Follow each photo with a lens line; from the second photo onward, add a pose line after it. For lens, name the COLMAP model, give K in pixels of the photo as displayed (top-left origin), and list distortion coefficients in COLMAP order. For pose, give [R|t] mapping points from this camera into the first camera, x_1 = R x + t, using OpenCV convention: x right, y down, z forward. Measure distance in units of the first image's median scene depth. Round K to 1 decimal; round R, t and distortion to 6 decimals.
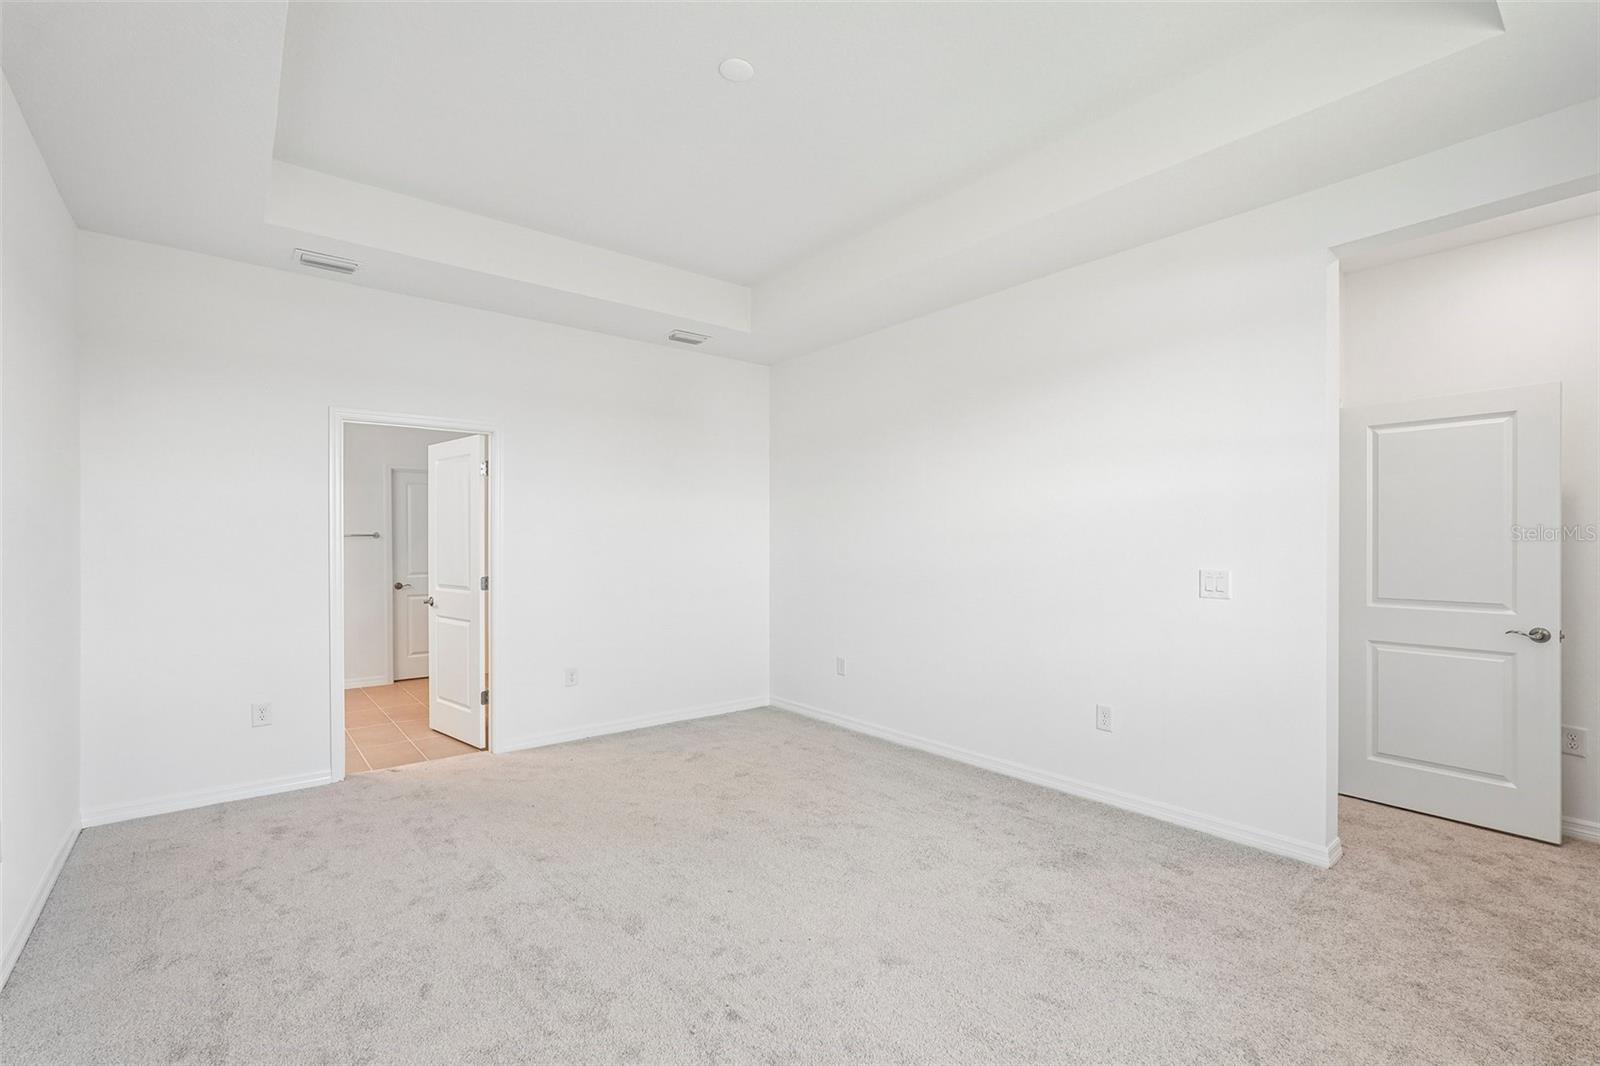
lens RADIAL K [[720.7, 0, 801.0], [0, 720.7, 542.2], [0, 0, 1]] dist [-0.008961, 0.007183]
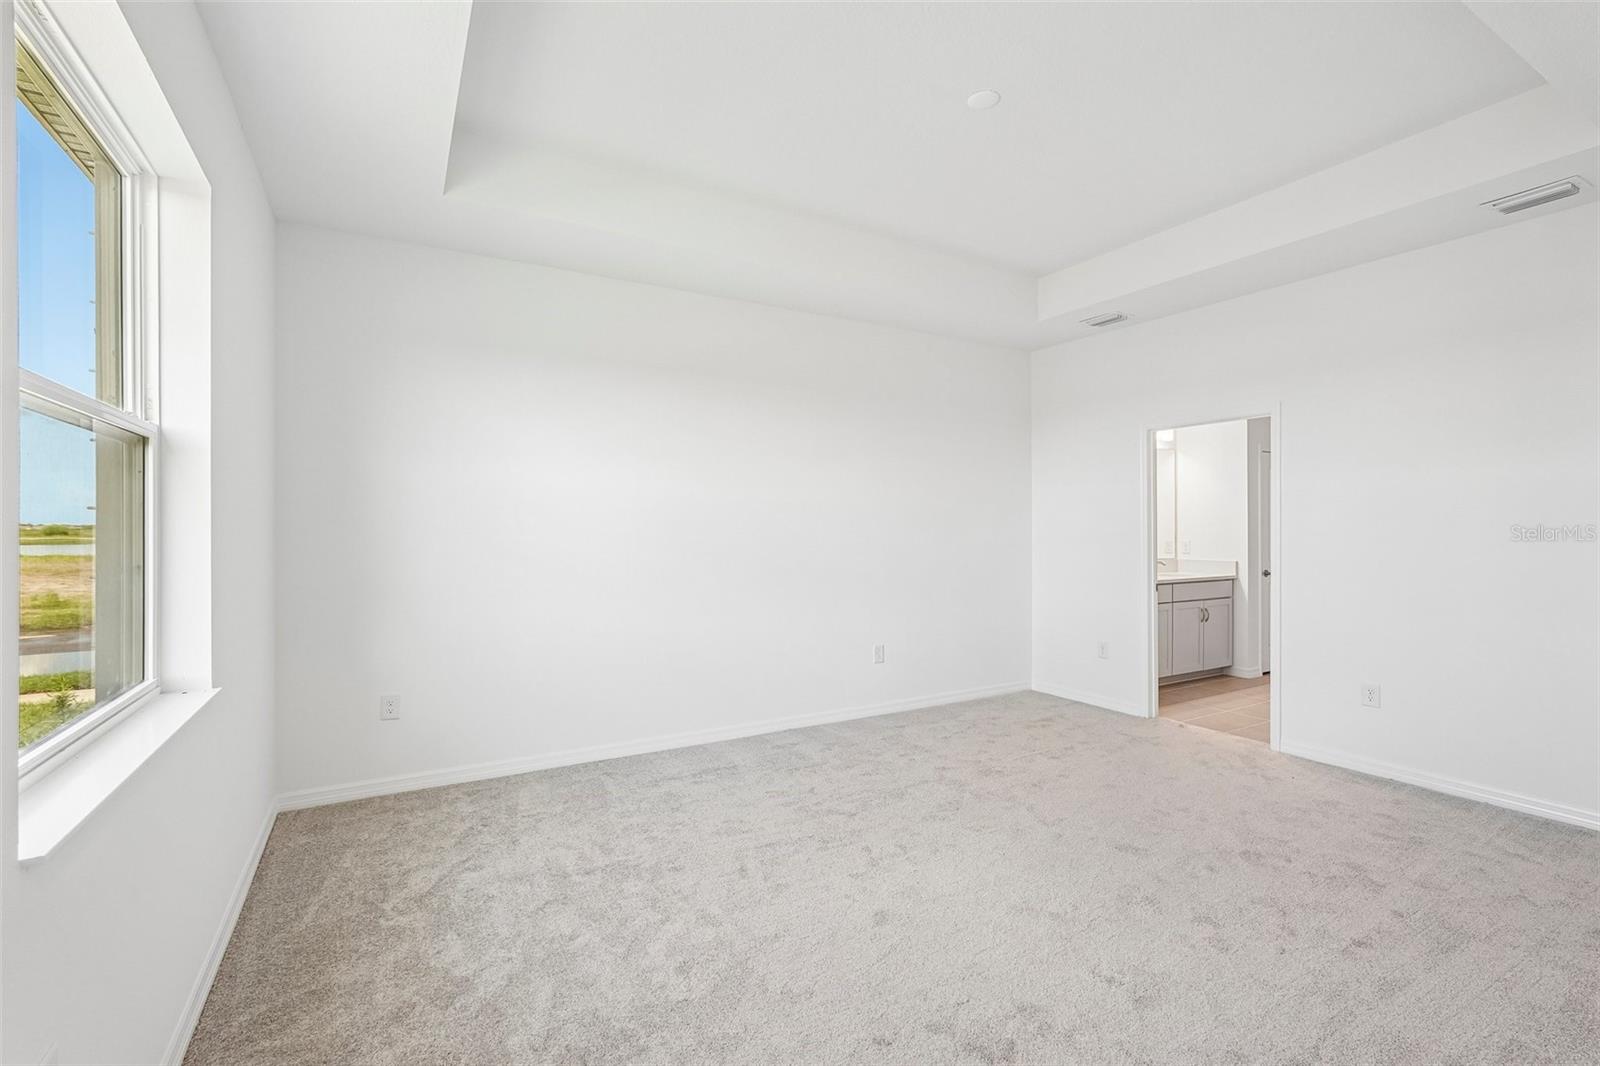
lens RADIAL K [[720.7, 0, 800.8], [0, 720.7, 528.0], [0, 0, 1]] dist [-0.008961, 0.007183]
pose [[-0.162262, 0.002492, -0.986745, 0.748363], [0.003518, 0.999992, 0.001947, -0.005394], [0.986741, -0.003155, -0.162270, 0.647883]]
